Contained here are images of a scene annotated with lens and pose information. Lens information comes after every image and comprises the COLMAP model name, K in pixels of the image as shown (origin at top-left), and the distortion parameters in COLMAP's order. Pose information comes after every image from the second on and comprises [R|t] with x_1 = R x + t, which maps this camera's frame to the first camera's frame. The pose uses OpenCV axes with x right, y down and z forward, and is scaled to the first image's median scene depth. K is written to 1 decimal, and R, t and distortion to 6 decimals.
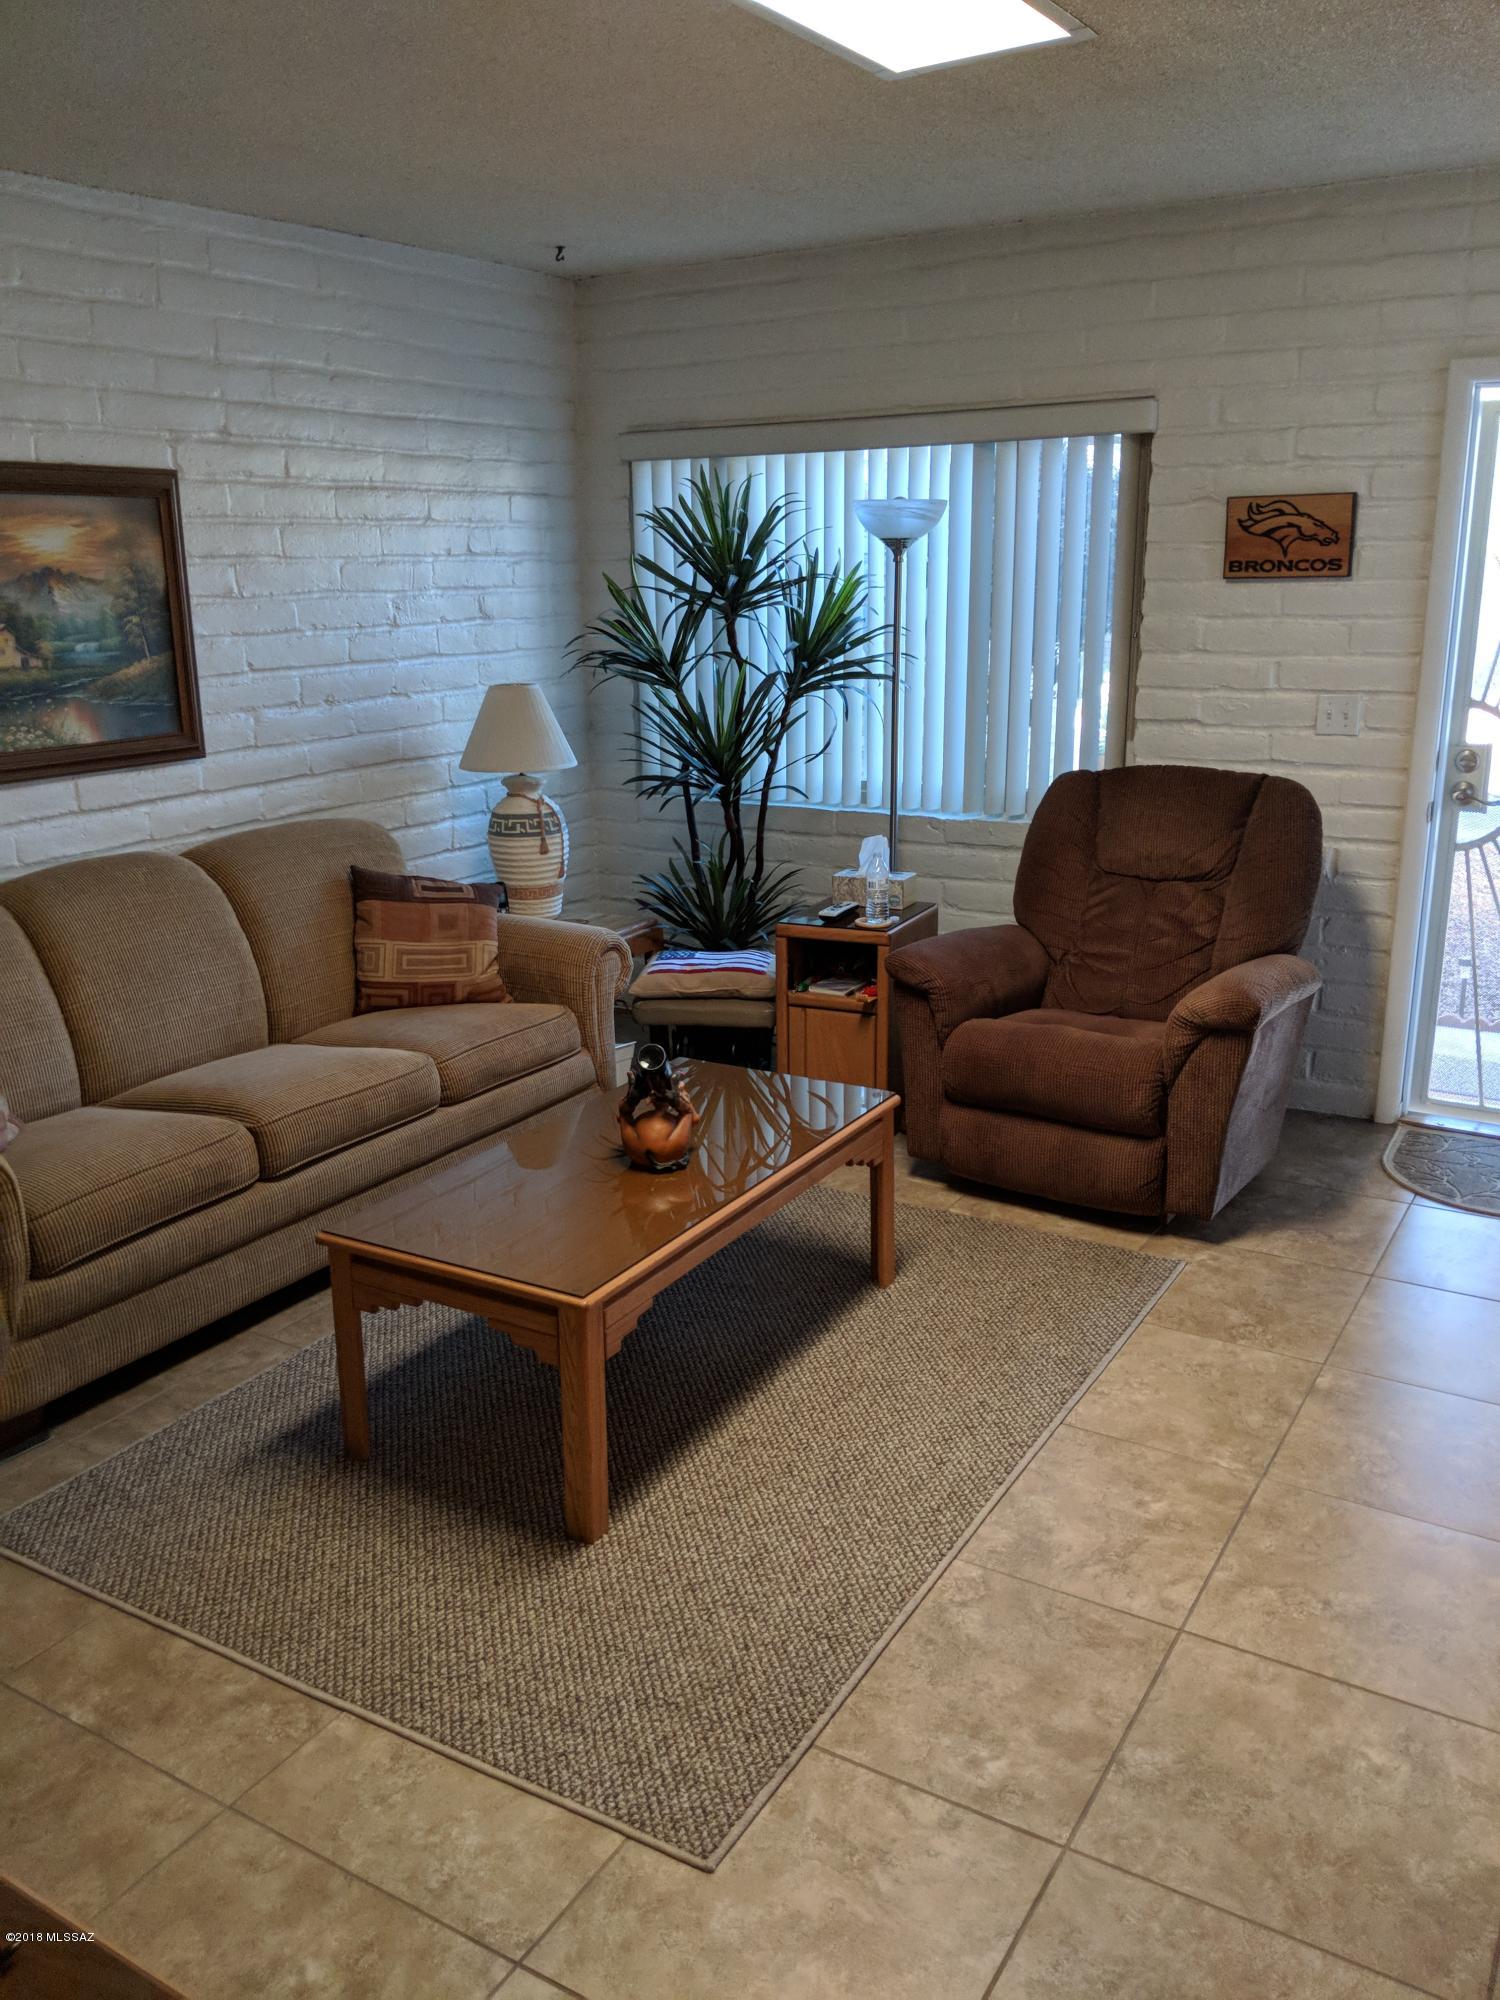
lens RADIAL K [[1602.0, 0, 760.2], [0, 1602.0, 995.0], [0, 0, 1]] dist [0.075511, -0.130832]
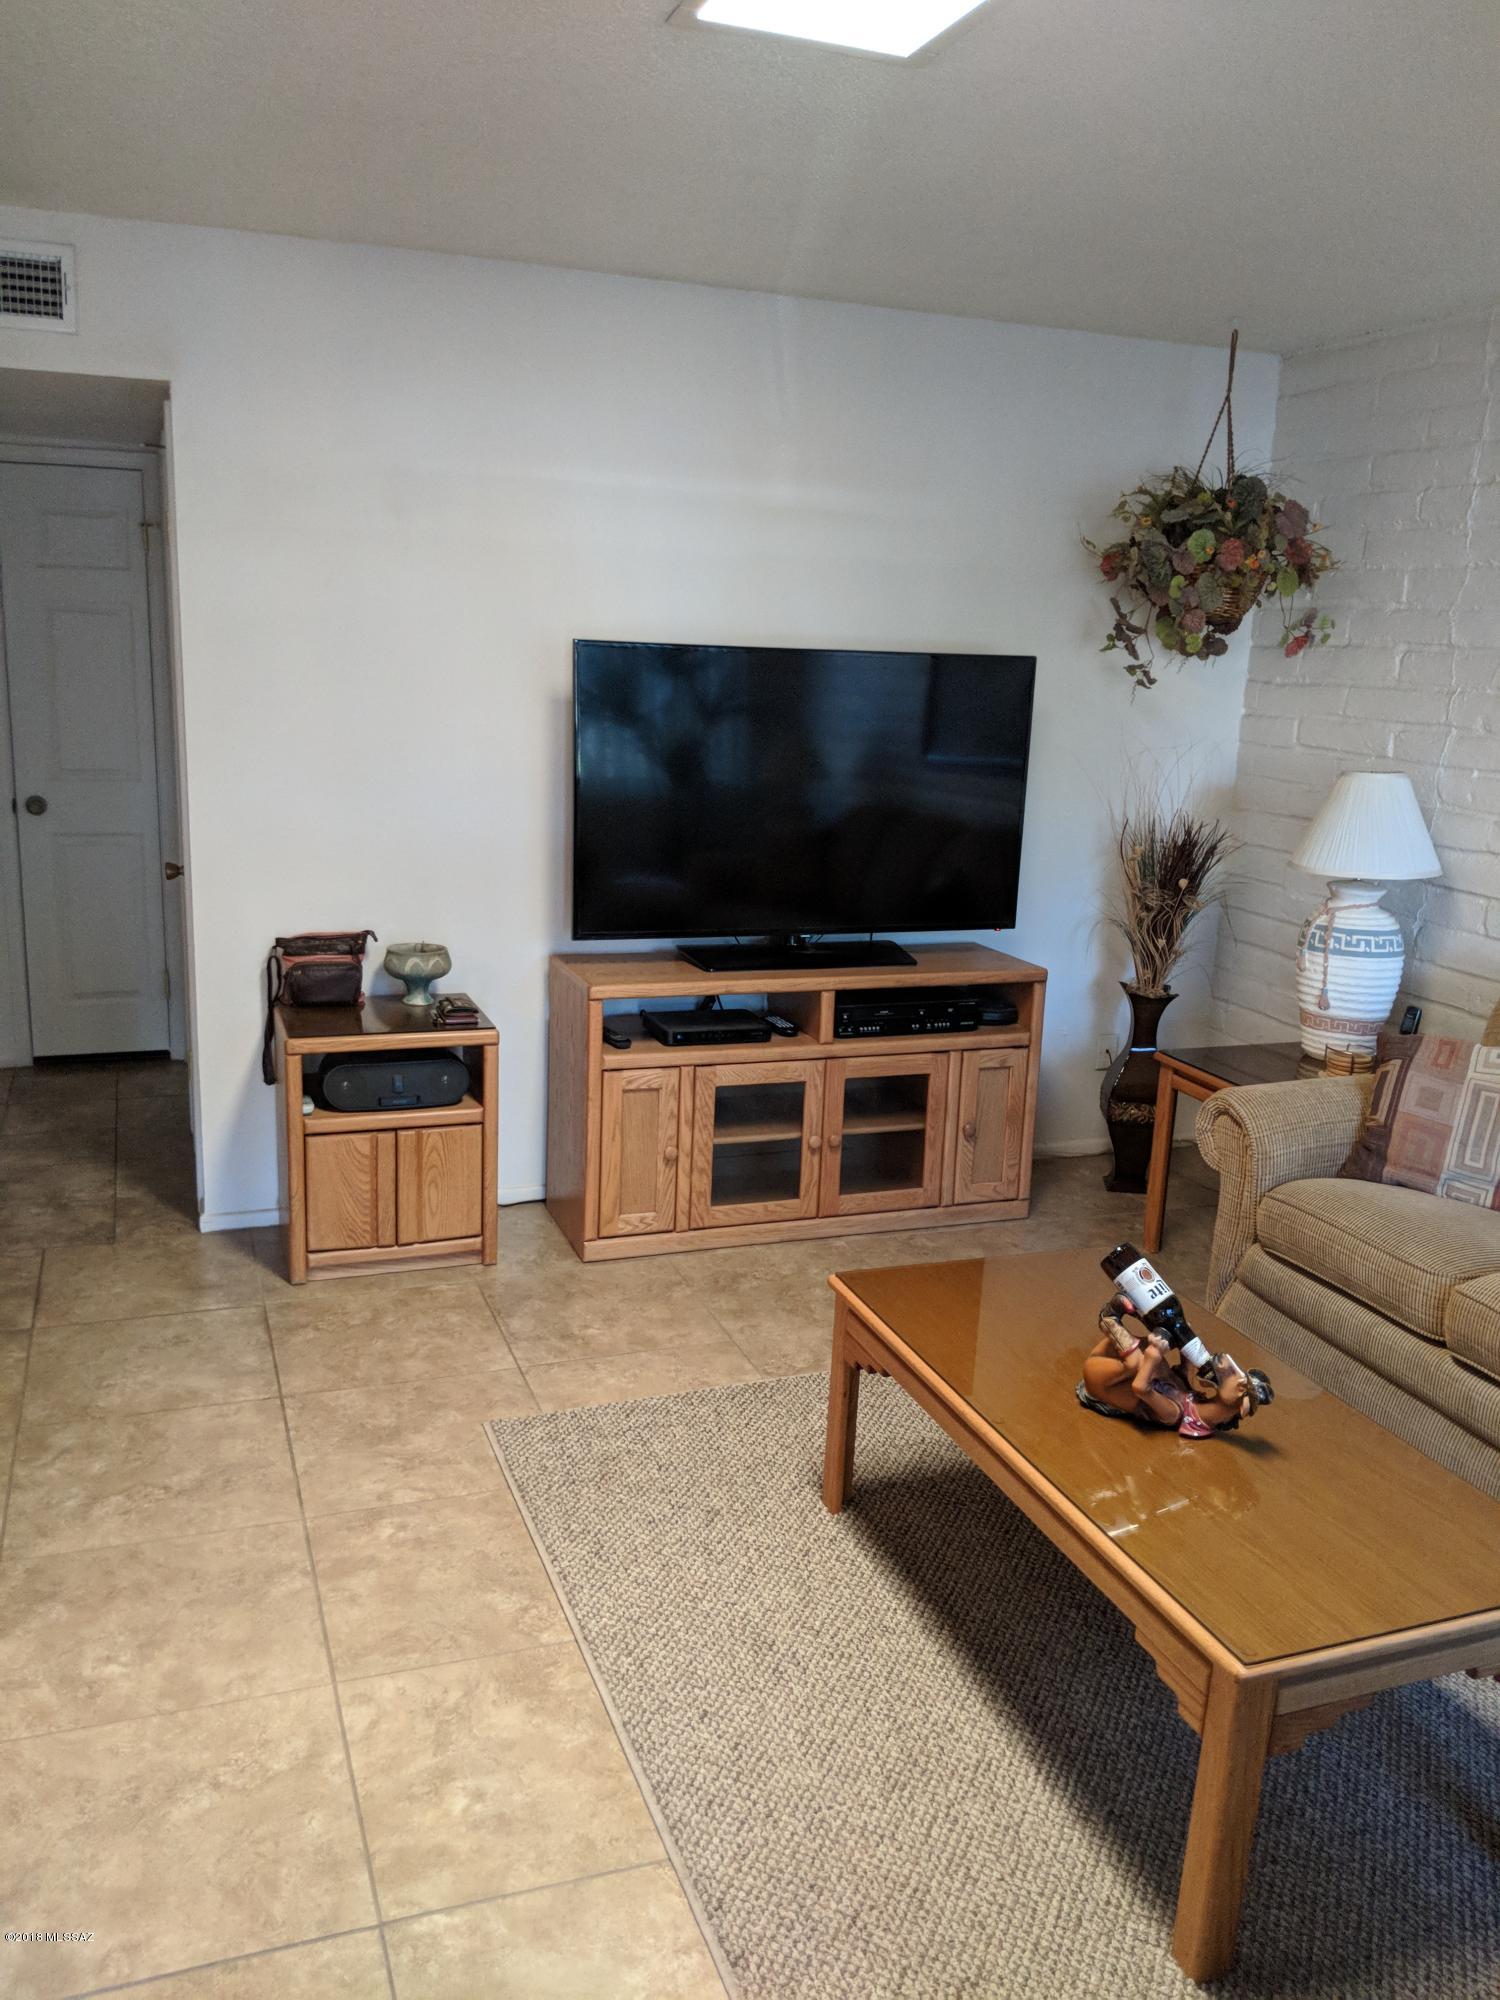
lens RADIAL K [[1602.0, 0, 743.9], [0, 1602.0, 1001.9], [0, 0, 1]] dist [0.075511, -0.130832]
pose [[-0.627173, 0.170627, -0.759961, 0.547915], [-0.228158, 0.892662, 0.388713, -0.295094], [0.744713, 0.417181, -0.520924, 1.068194]]
